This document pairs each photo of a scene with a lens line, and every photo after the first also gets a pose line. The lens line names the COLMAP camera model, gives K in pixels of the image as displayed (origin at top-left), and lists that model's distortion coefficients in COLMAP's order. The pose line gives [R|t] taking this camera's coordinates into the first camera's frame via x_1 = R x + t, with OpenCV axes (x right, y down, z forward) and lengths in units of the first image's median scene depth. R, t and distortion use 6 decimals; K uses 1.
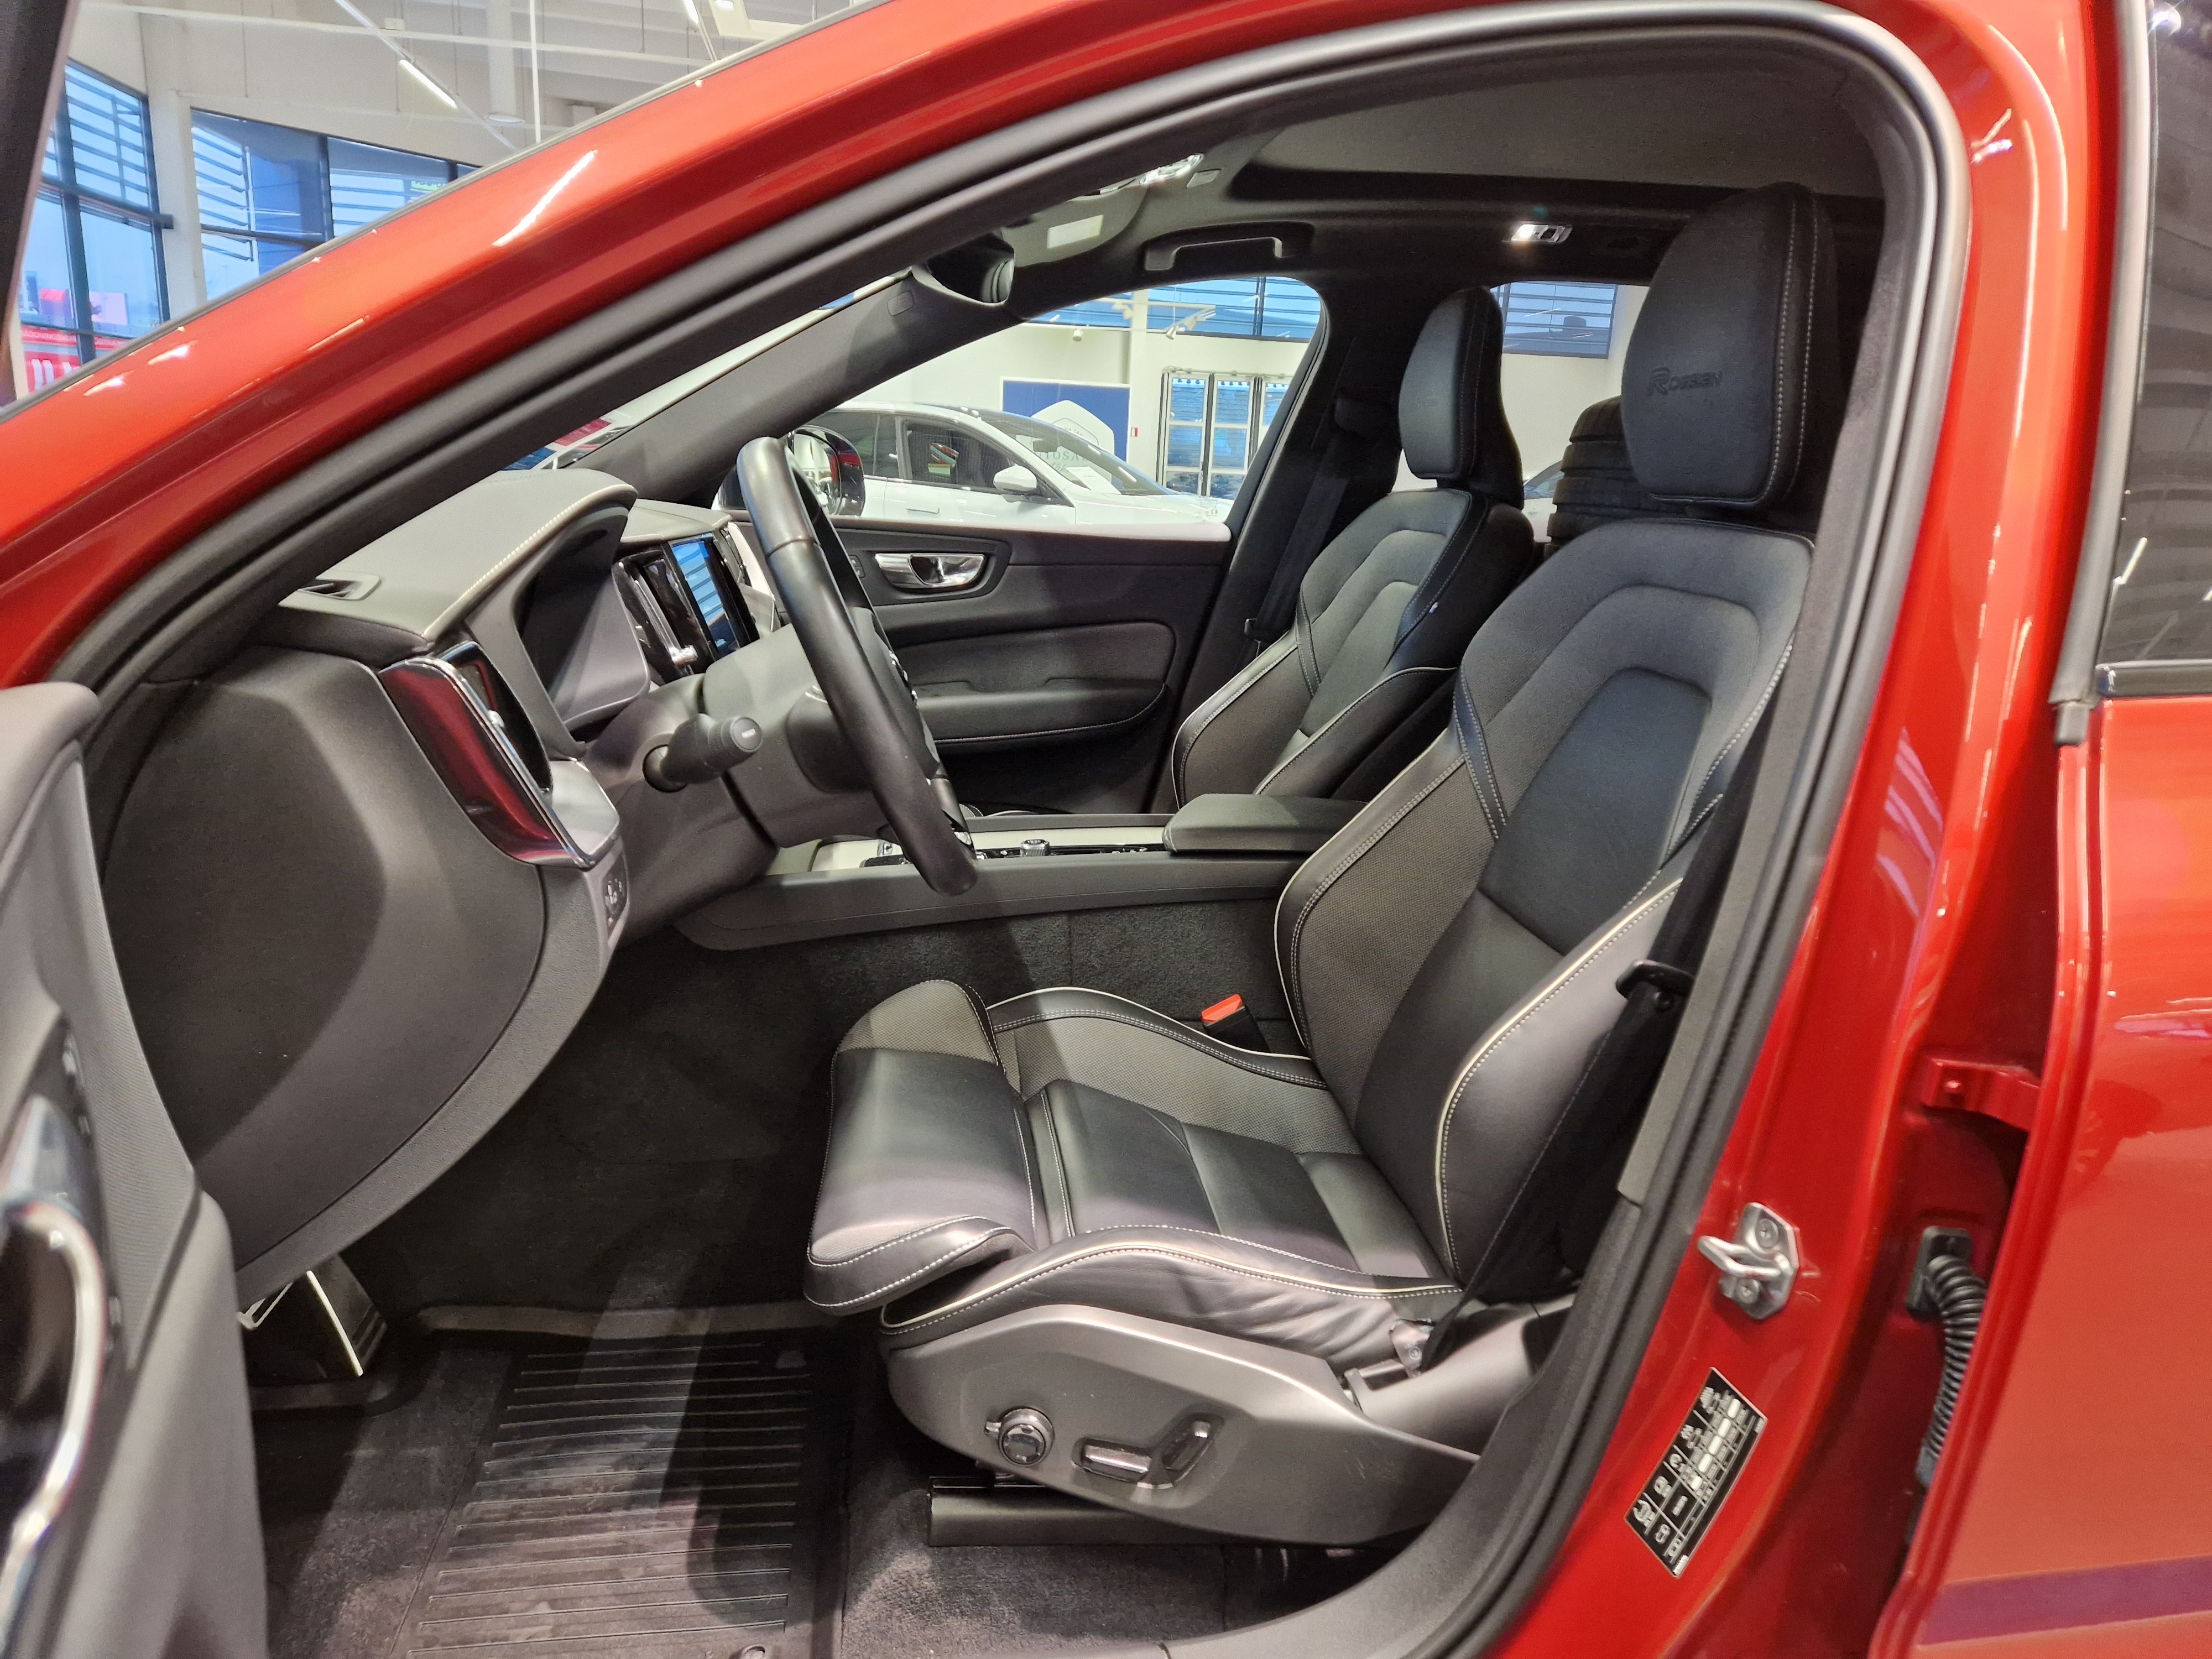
lens RADIAL K [[1513.5, 0, 1102.3], [0, 1513.5, 878.6], [0, 0, 1]] dist [0.059354, -0.051740]
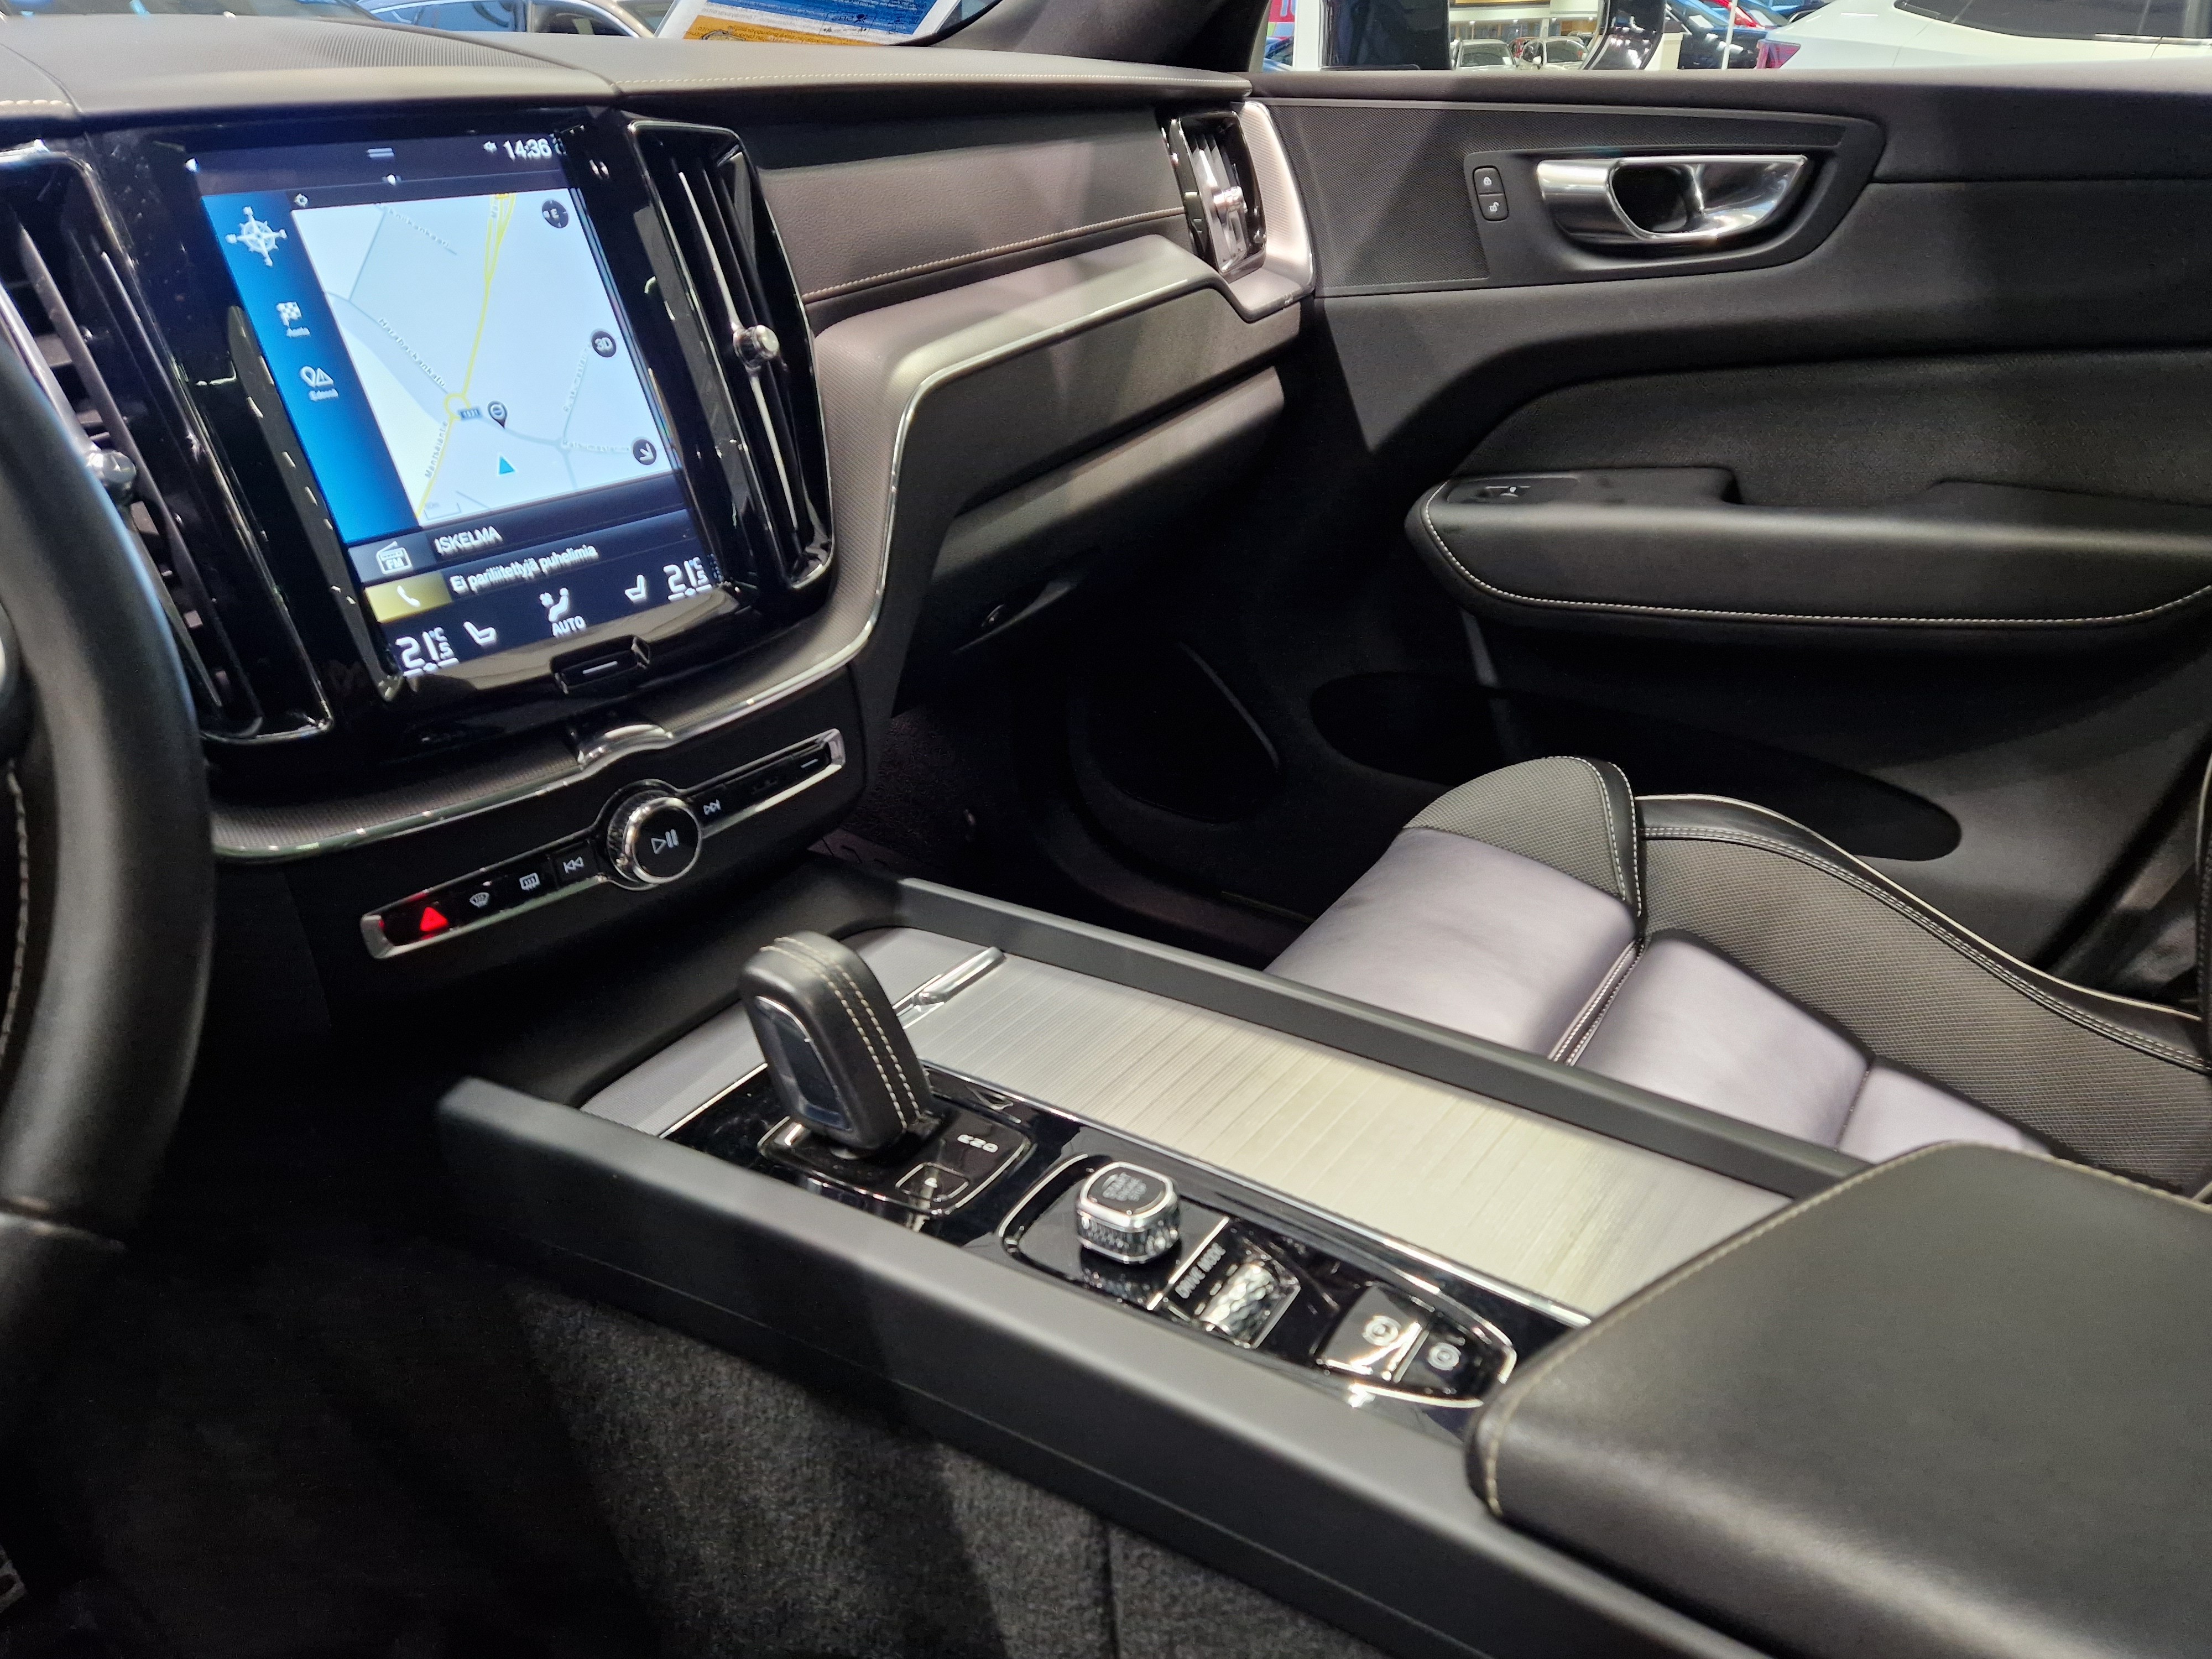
lens RADIAL K [[1513.5, 0, 1102.3], [0, 1513.5, 878.6], [0, 0, 1]] dist [0.059354, -0.051740]
pose [[0.749469, 0.266022, -0.606242, 0.080031], [-0.133798, 0.957685, 0.254828, -0.110760], [0.648379, -0.109872, 0.753348, 0.560273]]
